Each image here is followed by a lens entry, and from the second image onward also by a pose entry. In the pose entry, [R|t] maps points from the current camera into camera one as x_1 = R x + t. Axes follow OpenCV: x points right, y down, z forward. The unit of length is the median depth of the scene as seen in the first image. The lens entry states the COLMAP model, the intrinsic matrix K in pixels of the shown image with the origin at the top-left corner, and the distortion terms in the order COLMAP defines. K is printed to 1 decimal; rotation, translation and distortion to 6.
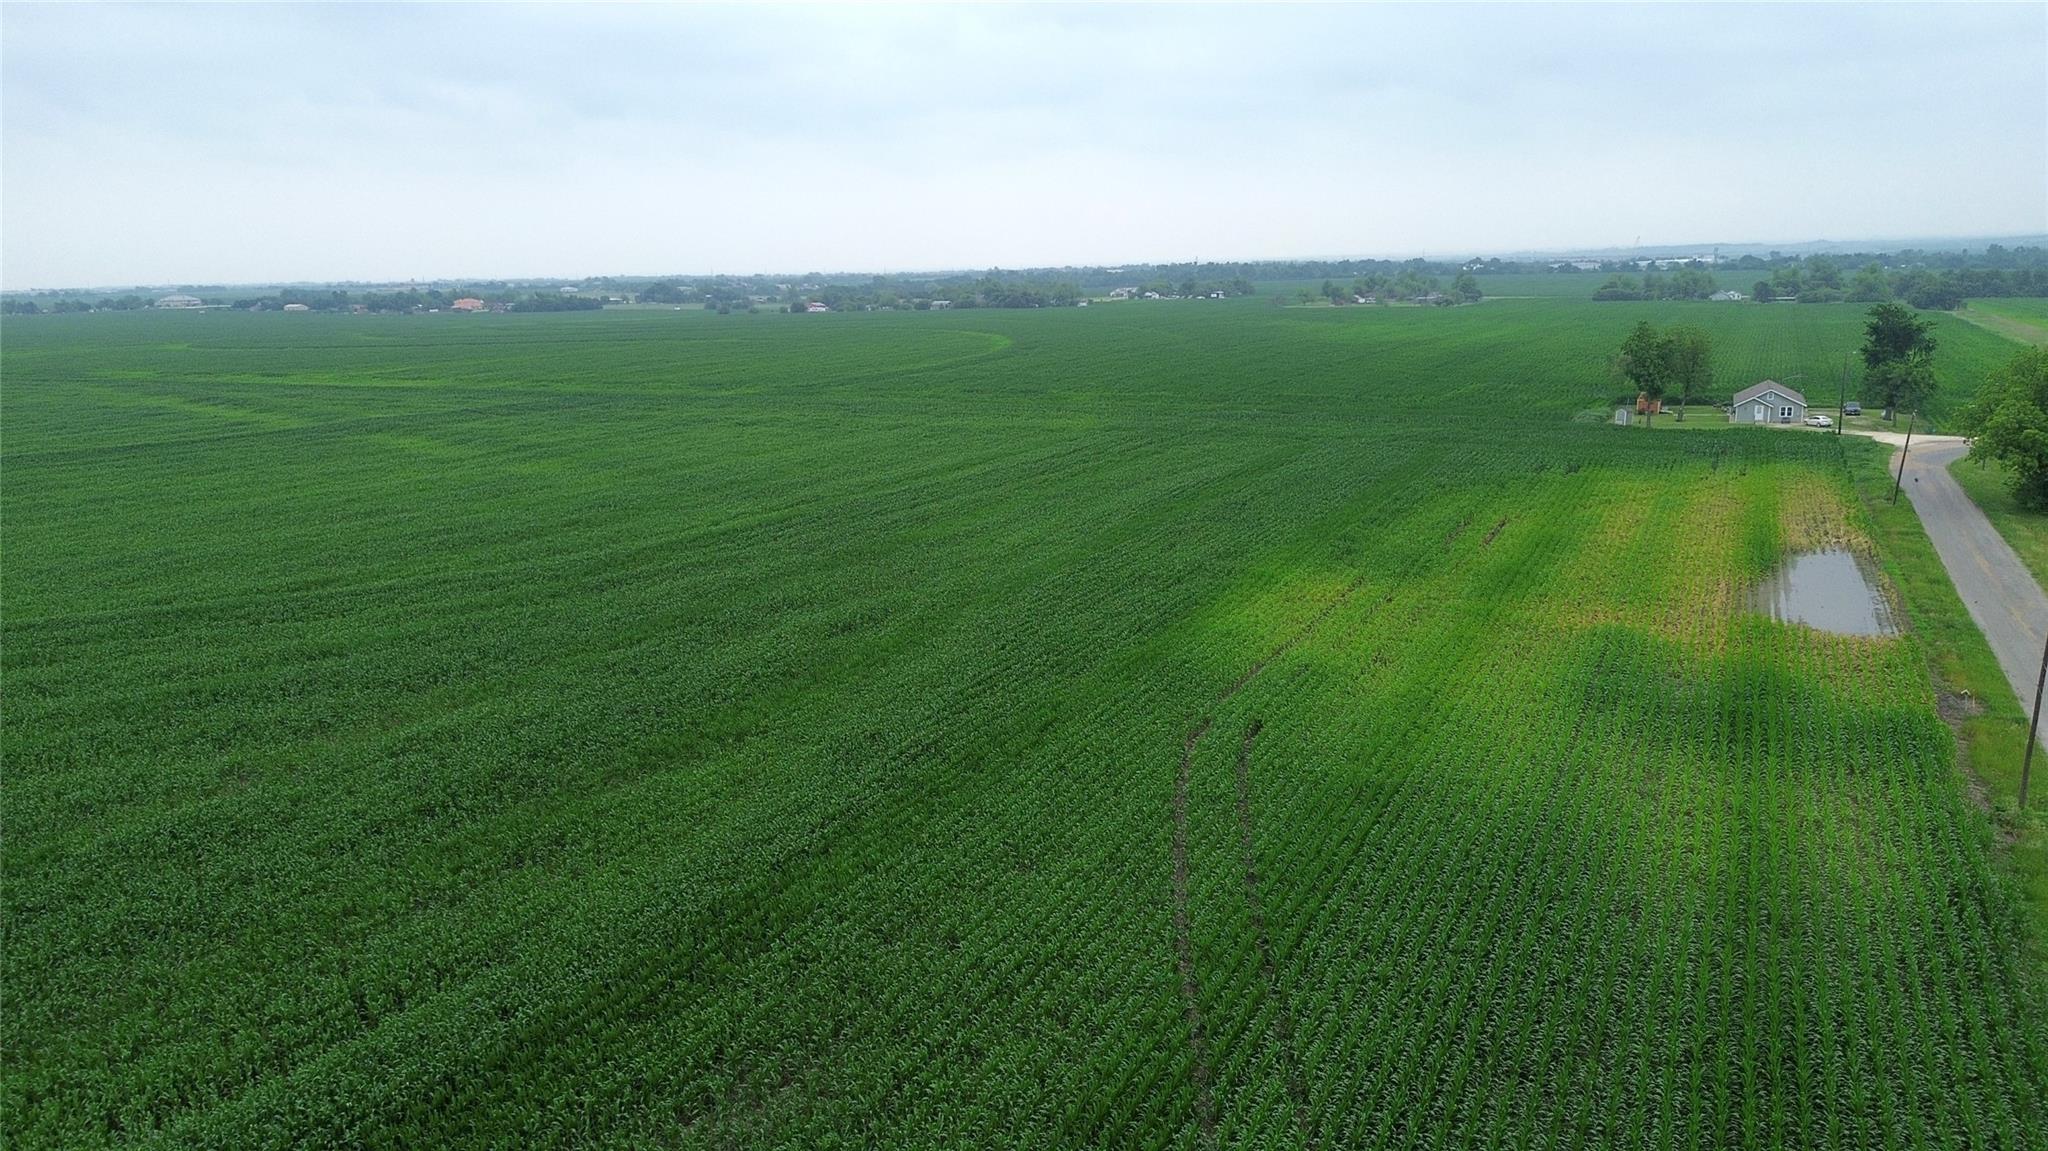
lens RADIAL K [[1443.0, 0, 1014.2], [0, 1443.0, 578.8], [0, 0, 1]] dist [0.066951, -0.065503]
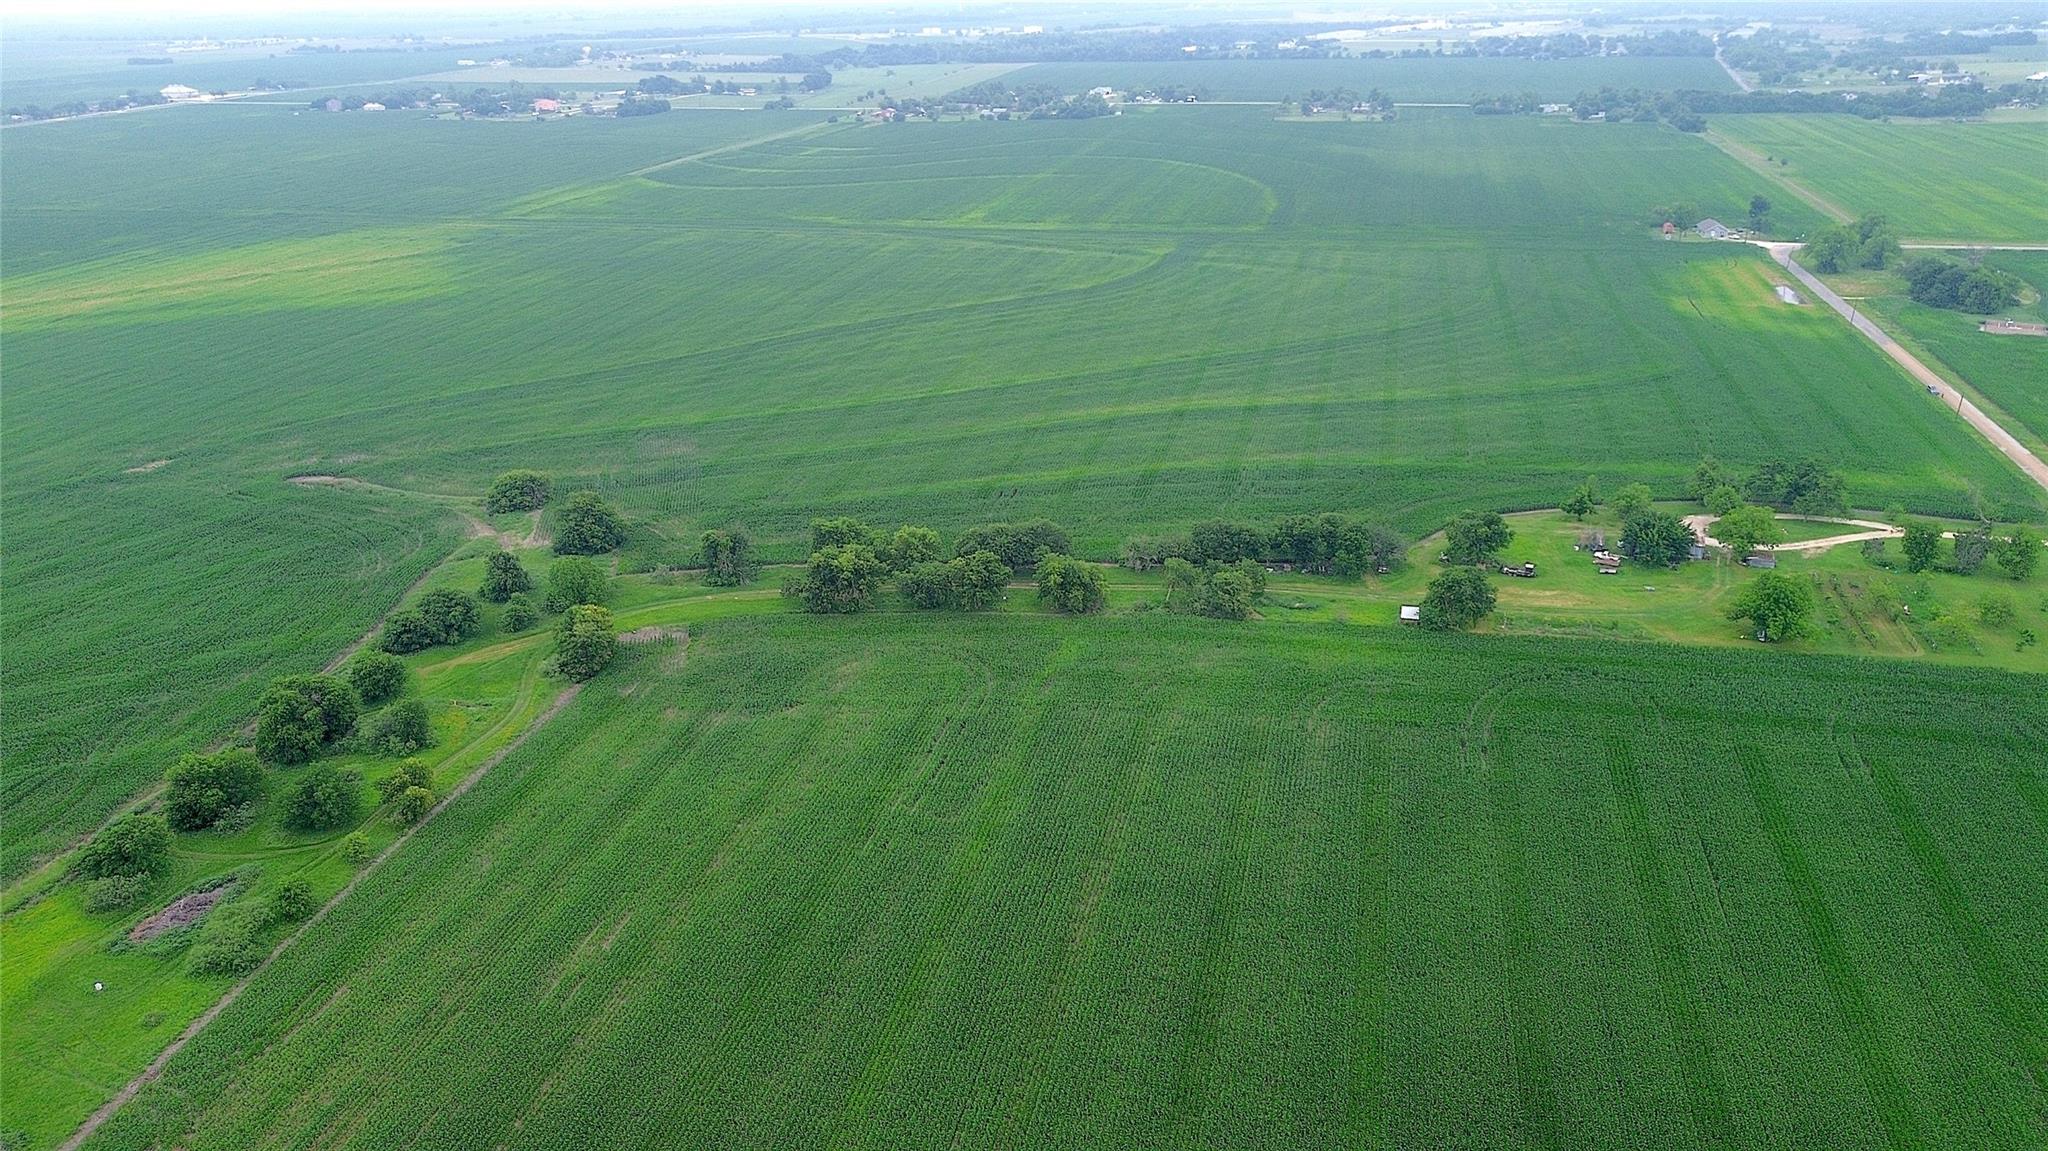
lens RADIAL K [[1443.0, 0, 1009.6], [0, 1443.0, 582.1], [0, 0, 1]] dist [0.066951, -0.065503]
pose [[0.976078, -0.084514, 0.200322, -0.476756], [0.047392, 0.981907, 0.183338, -0.011742], [-0.212192, -0.169459, 0.962423, -0.511418]]
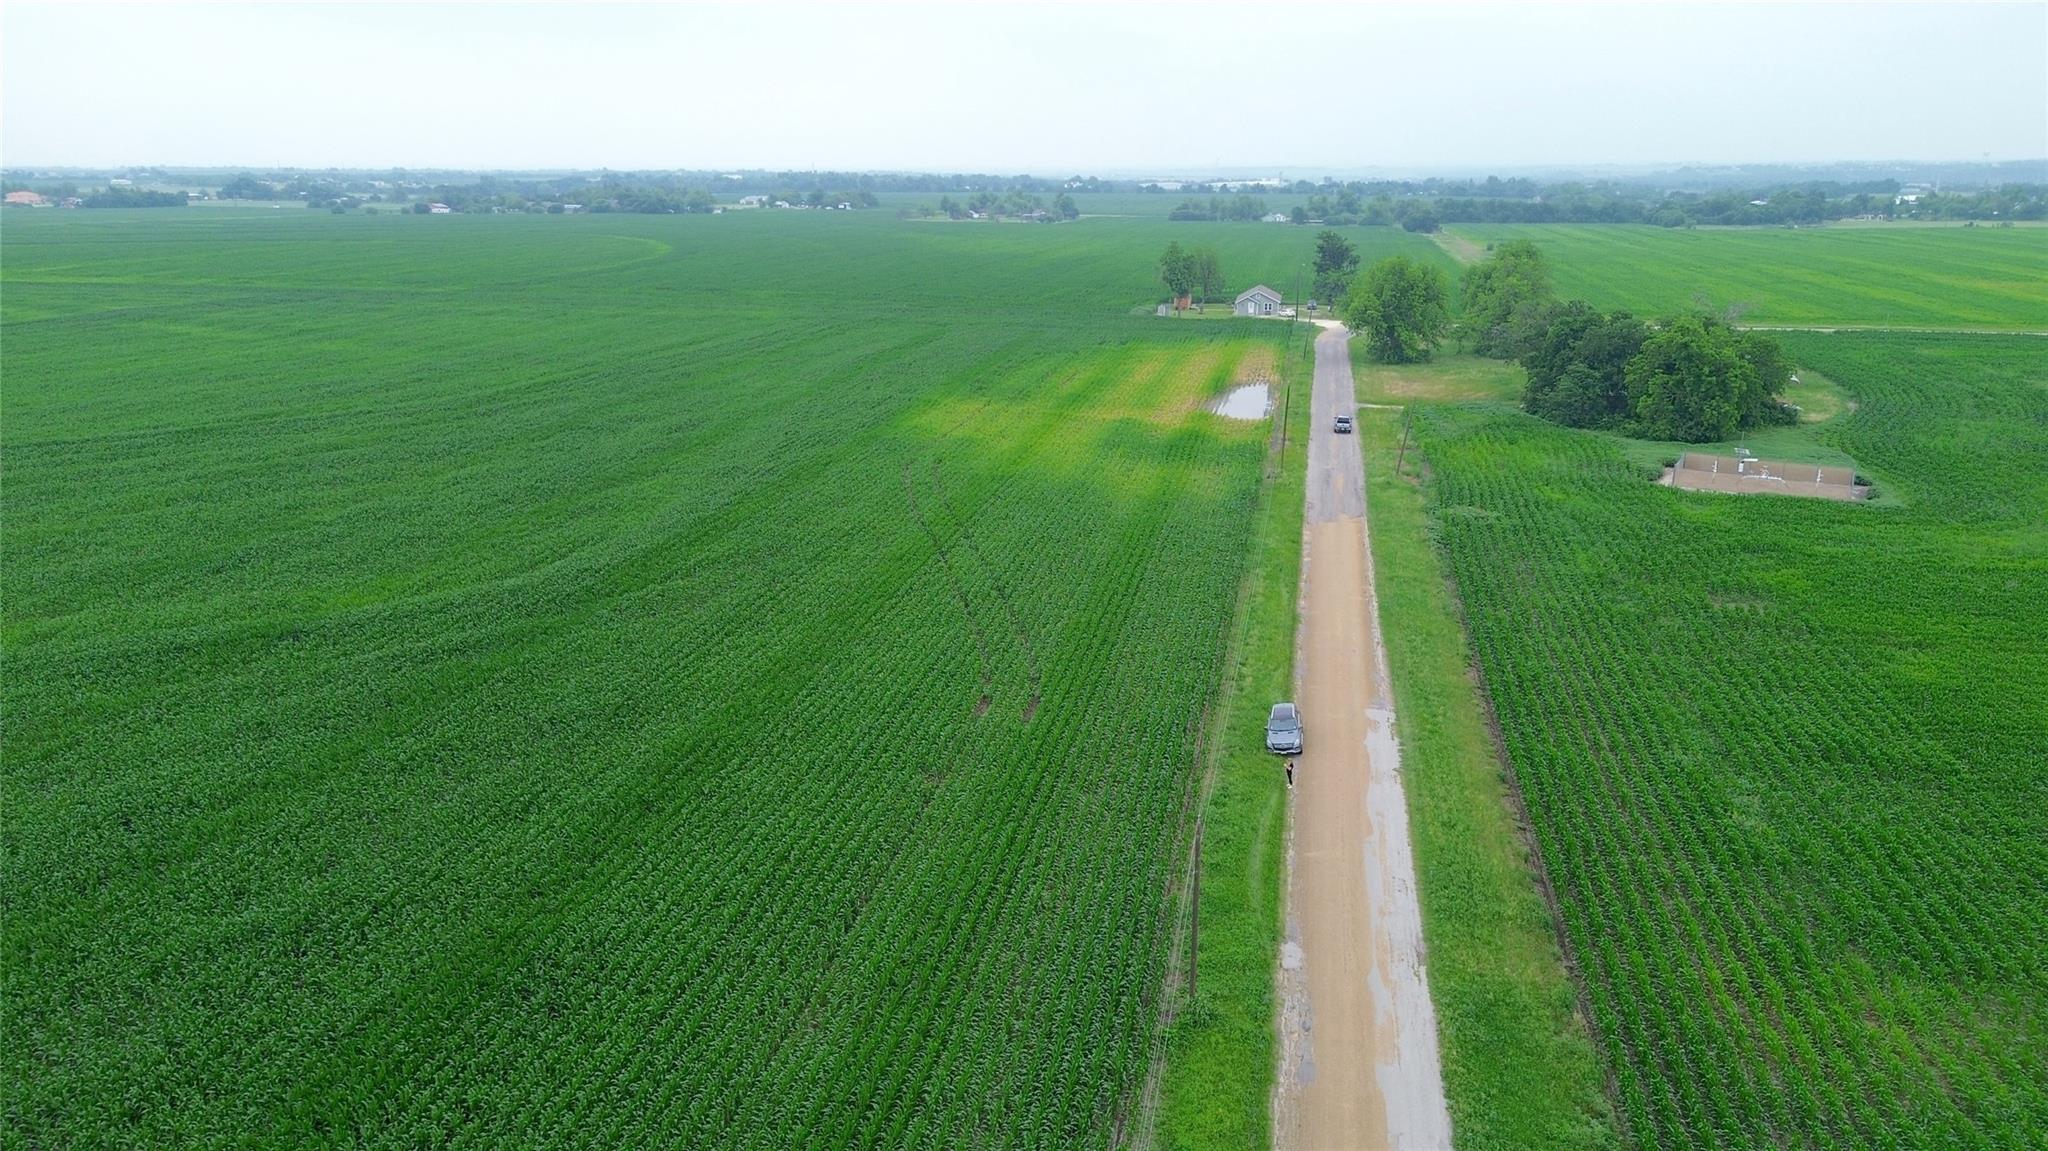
lens RADIAL K [[1443.0, 0, 1017.1], [0, 1443.0, 583.9], [0, 0, 1]] dist [0.066951, -0.065503]
pose [[0.966284, -0.046927, 0.253165, -0.027975], [0.030676, 0.997230, 0.067761, 0.017718], [-0.255643, -0.057711, 0.965047, -0.108564]]
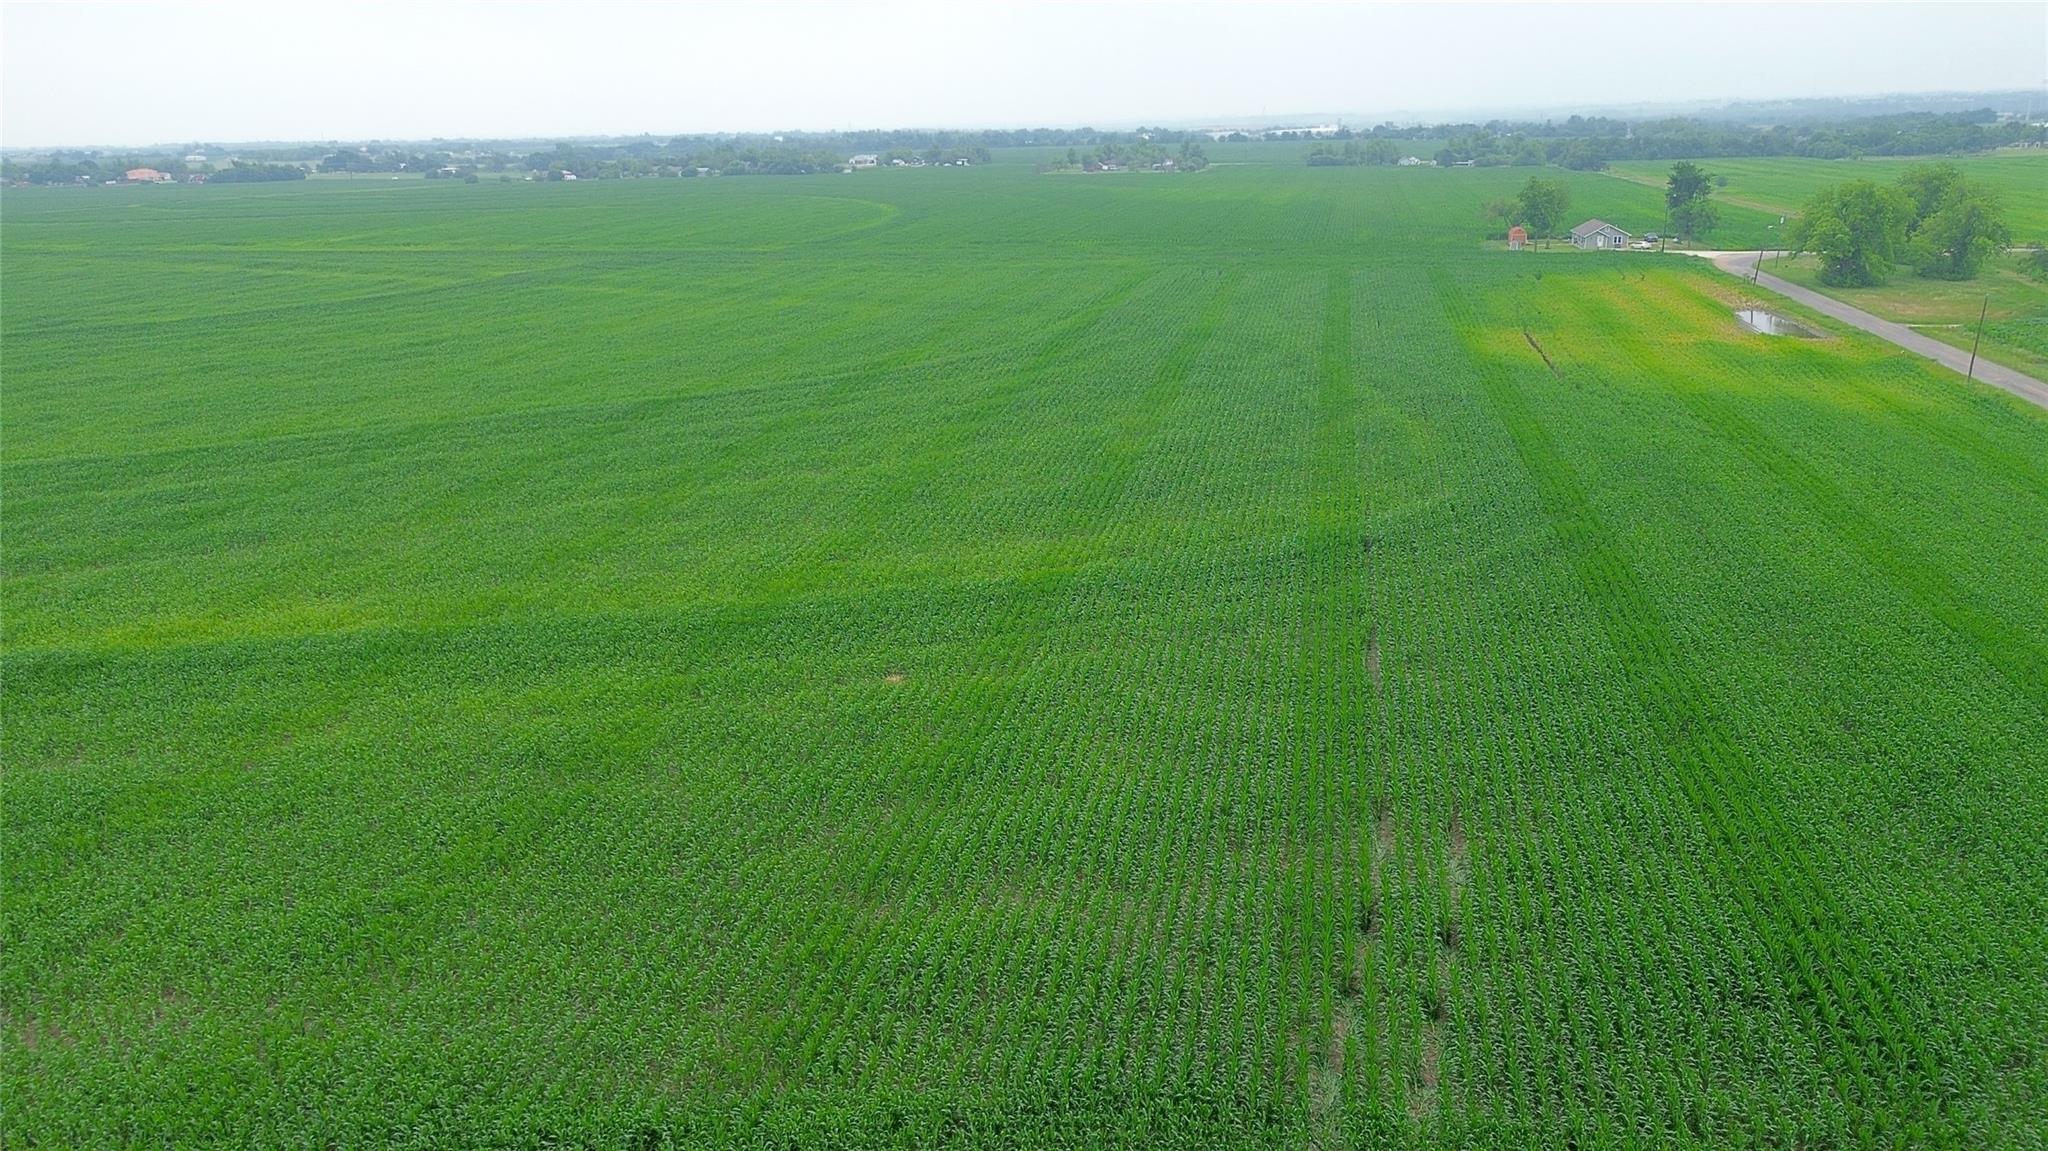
lens RADIAL K [[1443.0, 0, 1017.8], [0, 1443.0, 573.4], [0, 0, 1]] dist [0.066951, -0.065503]
pose [[0.968131, -0.073474, 0.239422, -0.136606], [0.053663, 0.994652, 0.088246, 0.018027], [-0.244626, -0.072586, 0.966897, -0.089440]]
